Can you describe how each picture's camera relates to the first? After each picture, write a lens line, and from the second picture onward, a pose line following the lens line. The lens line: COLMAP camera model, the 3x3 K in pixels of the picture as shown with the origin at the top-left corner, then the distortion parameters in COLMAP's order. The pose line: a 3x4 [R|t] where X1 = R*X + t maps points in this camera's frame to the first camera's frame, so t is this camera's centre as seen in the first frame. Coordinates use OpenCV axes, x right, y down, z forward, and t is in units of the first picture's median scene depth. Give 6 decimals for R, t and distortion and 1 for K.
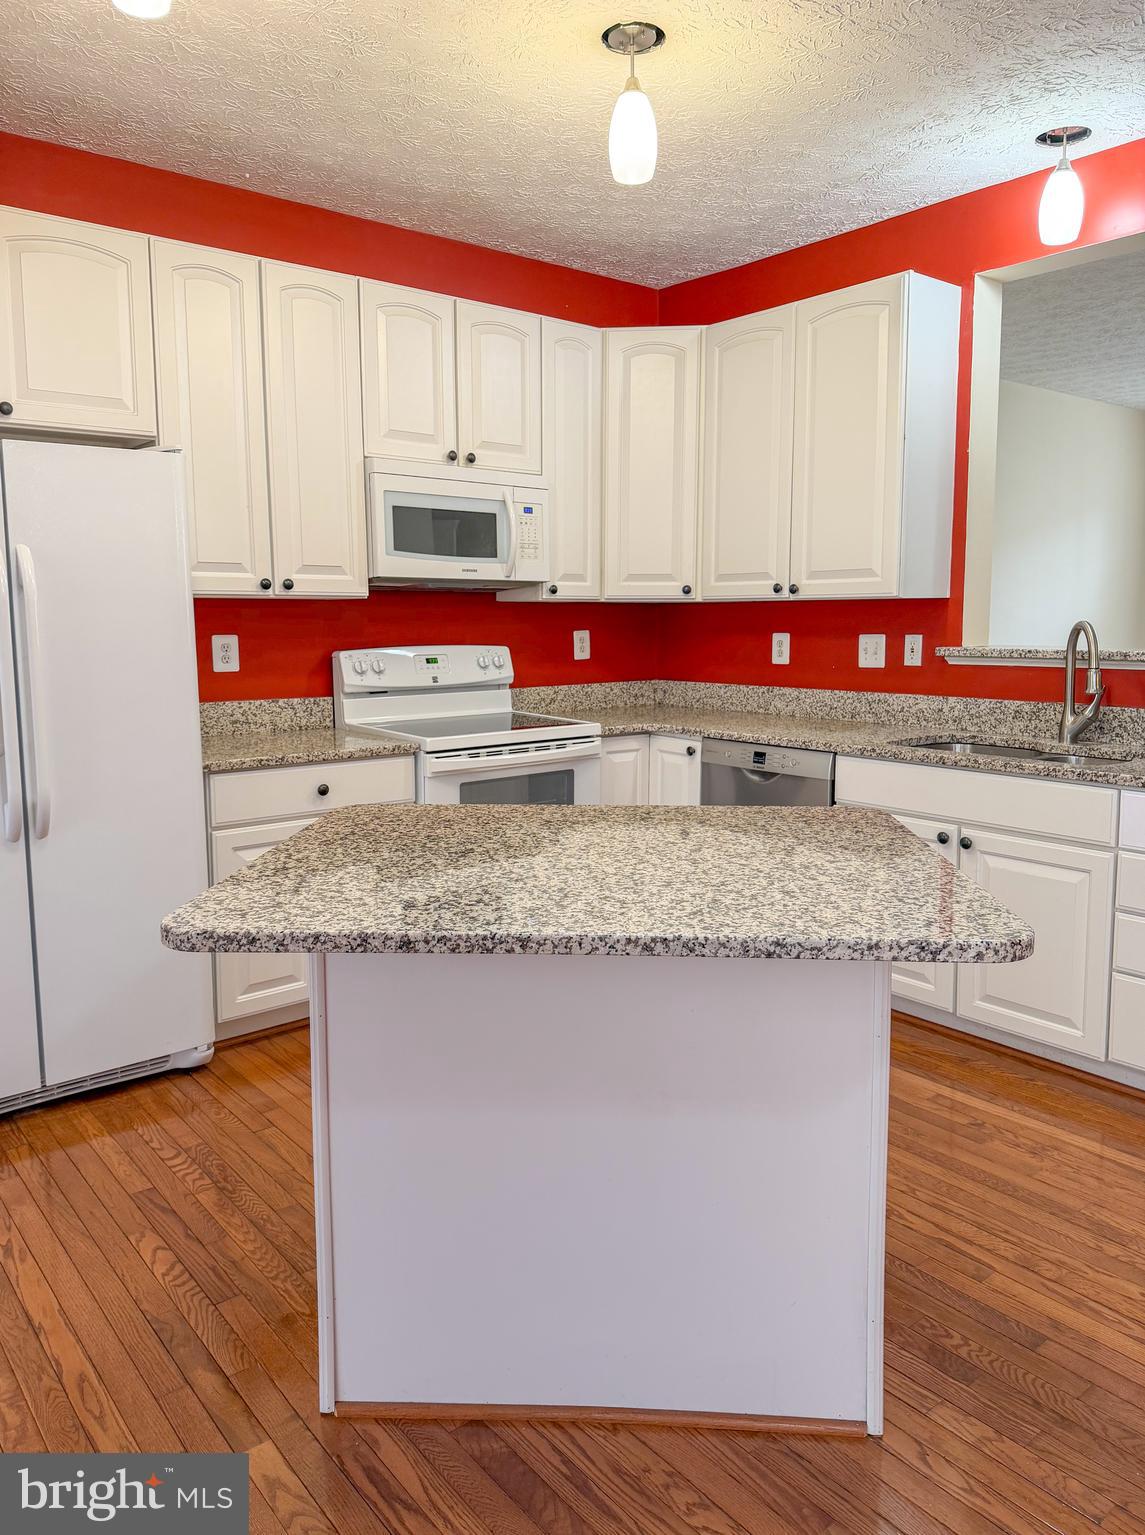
lens RADIAL K [[1079.2, 0, 563.6], [0, 1079.2, 753.4], [0, 0, 1]] dist [0.031739, -0.029291]
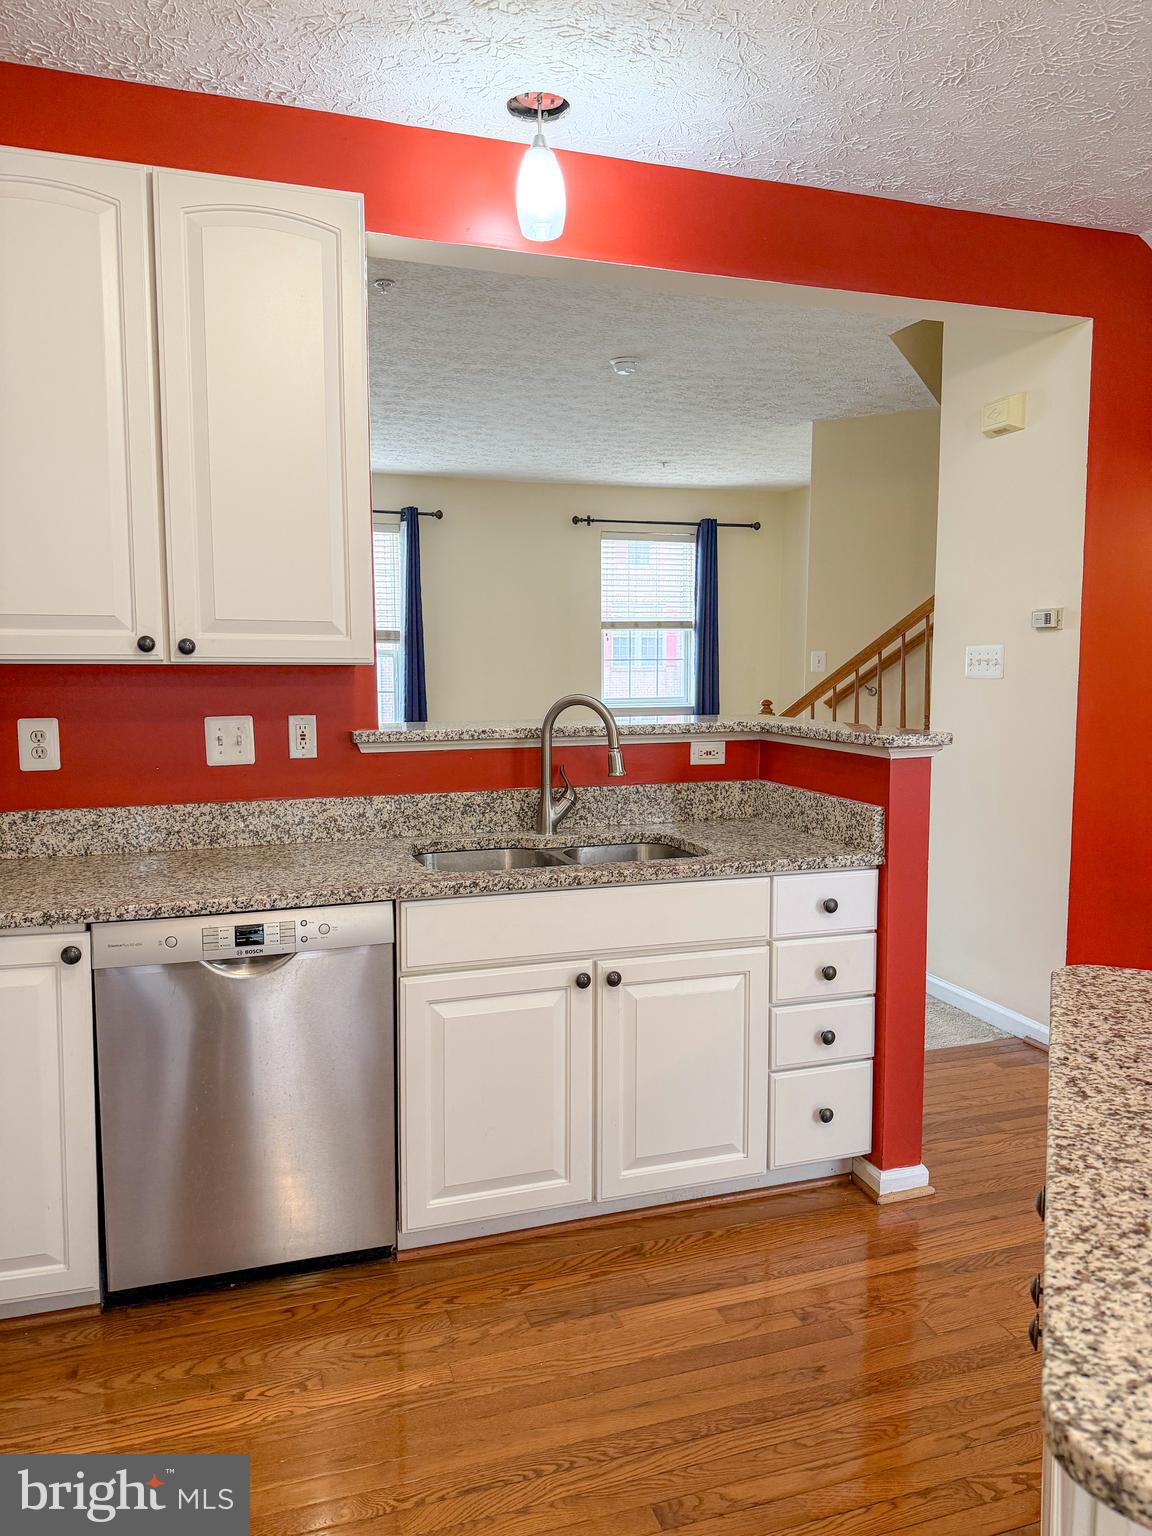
lens RADIAL K [[1079.9, 0, 569.9], [0, 1079.9, 771.9], [0, 0, 1]] dist [0.031739, -0.029291]
pose [[0.338716, -0.089244, 0.936647, -0.297501], [0.121026, 0.991354, 0.050691, -0.090955], [-0.933073, 0.096188, 0.346588, 0.620217]]
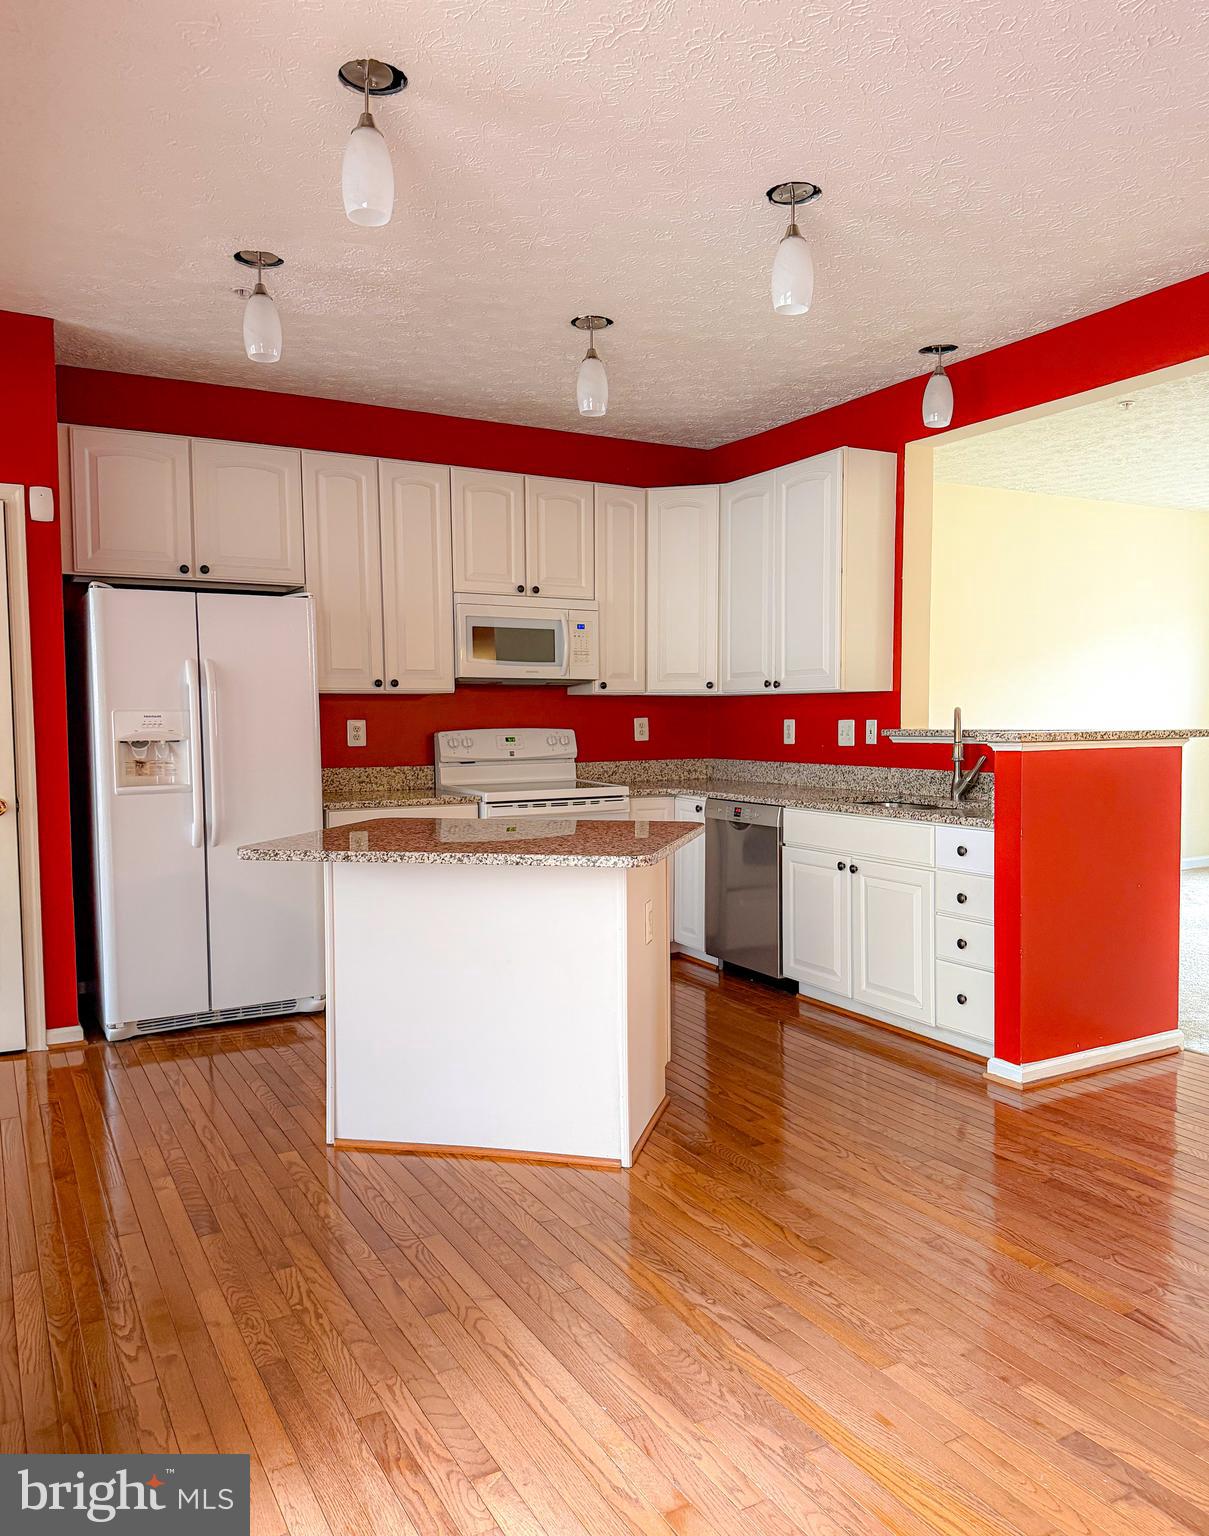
lens RADIAL K [[1134.9, 0, 623.8], [0, 1134.9, 803.3], [0, 0, 1]] dist [0.061913, 0.002140]
pose [[0.986817, 0.011342, -0.161444, 0.263925], [-0.019373, 0.998647, -0.048258, 0.062093], [0.160678, 0.050749, 0.985701, -0.382265]]
